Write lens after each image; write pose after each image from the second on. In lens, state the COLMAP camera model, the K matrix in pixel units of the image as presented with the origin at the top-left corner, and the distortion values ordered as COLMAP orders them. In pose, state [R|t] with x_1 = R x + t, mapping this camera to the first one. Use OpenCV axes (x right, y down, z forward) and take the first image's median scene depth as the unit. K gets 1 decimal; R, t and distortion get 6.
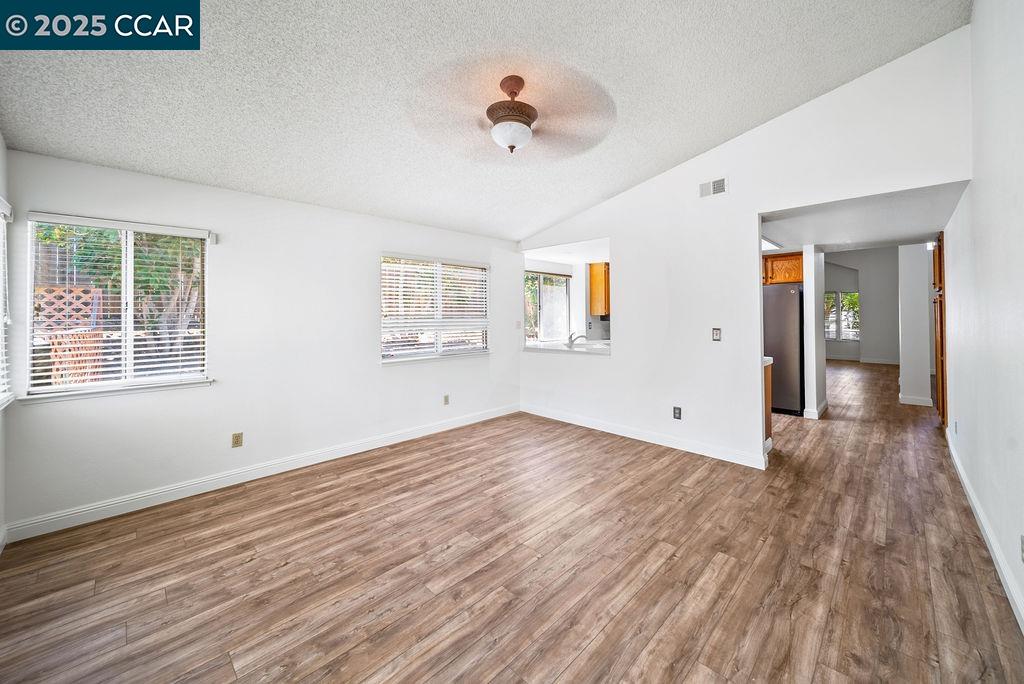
lens RADIAL K [[383.8, 0, 530.9], [0, 383.8, 314.9], [0, 0, 1]] dist [-0.001119, -0.000721]
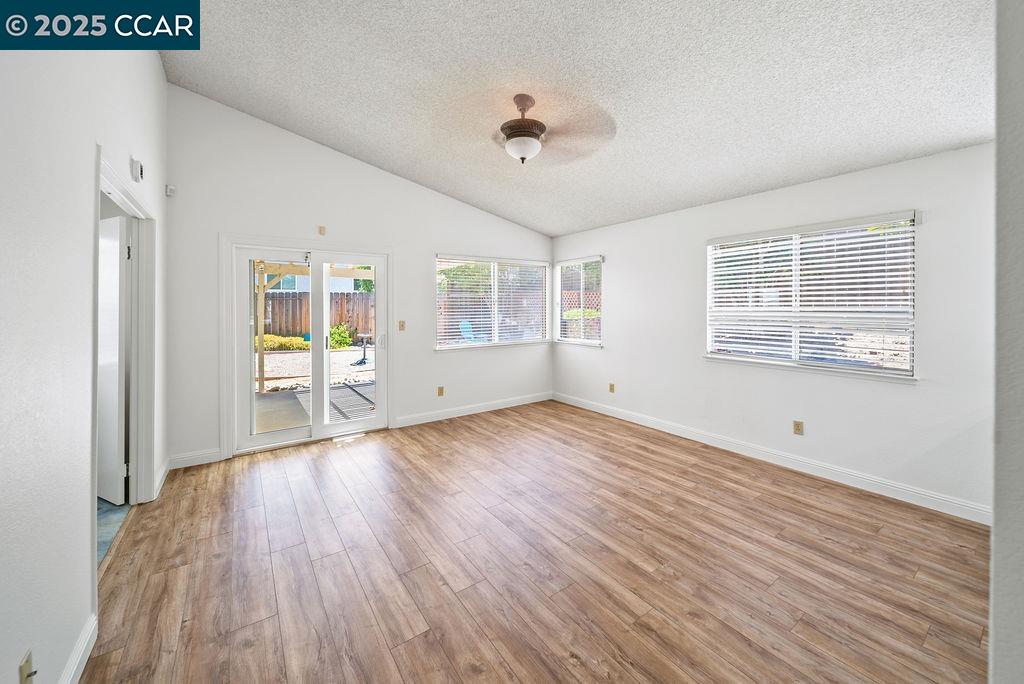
lens RADIAL K [[383.8, 0, 510.3], [0, 383.8, 303.0], [0, 0, 1]] dist [-0.001119, -0.000721]
pose [[-0.190206, -0.005641, -0.981728, 0.994620], [0.002199, 0.999979, -0.006172, -0.004877], [0.981742, -0.003332, -0.190190, 1.084373]]
